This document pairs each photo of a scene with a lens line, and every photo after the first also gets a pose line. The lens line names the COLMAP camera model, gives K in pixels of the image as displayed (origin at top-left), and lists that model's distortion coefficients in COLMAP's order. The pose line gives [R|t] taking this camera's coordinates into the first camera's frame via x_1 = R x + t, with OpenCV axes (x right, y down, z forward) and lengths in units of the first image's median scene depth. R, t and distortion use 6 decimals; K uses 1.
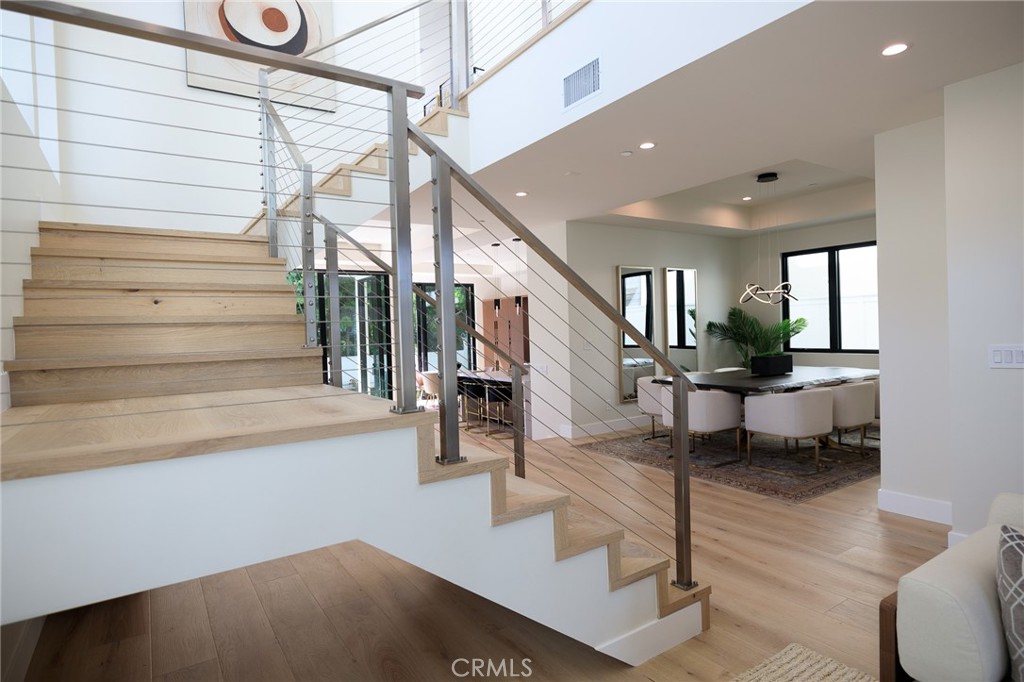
lens RADIAL K [[577.2, 0, 510.8], [0, 577.2, 346.1], [0, 0, 1]] dist [-0.002867, -0.000989]
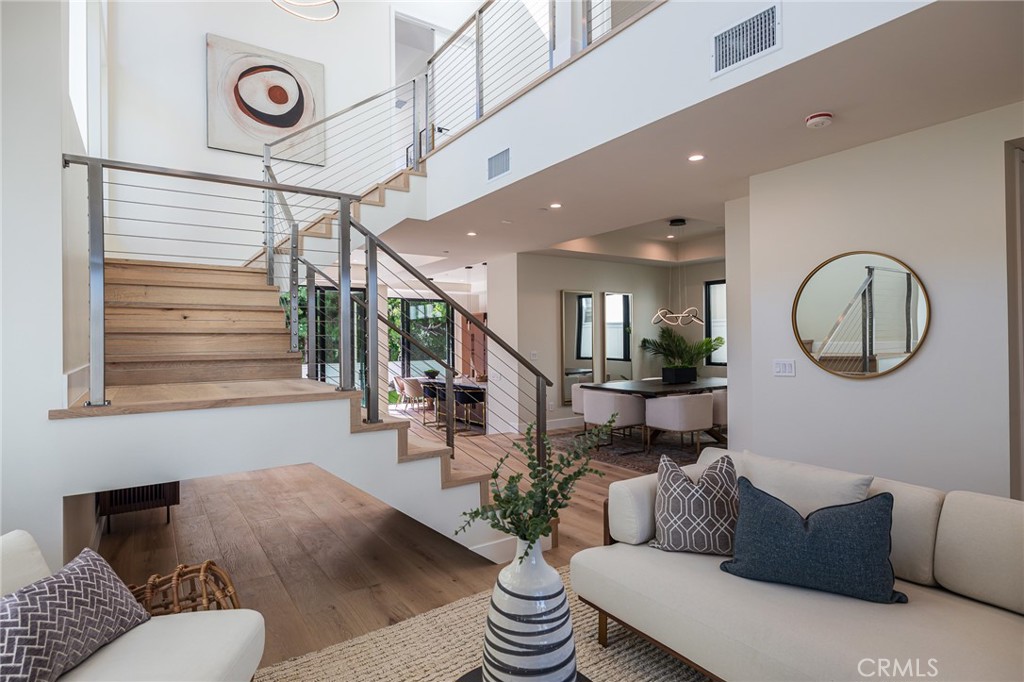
lens RADIAL K [[562.7, 0, 513.3], [0, 562.7, 344.9], [0, 0, 1]] dist [-0.002741, -0.002576]
pose [[0.999721, 0.019797, 0.012860, 0.125206], [-0.019501, 0.999550, -0.022788, 0.004417], [-0.013306, 0.022531, 0.999658, -0.279803]]
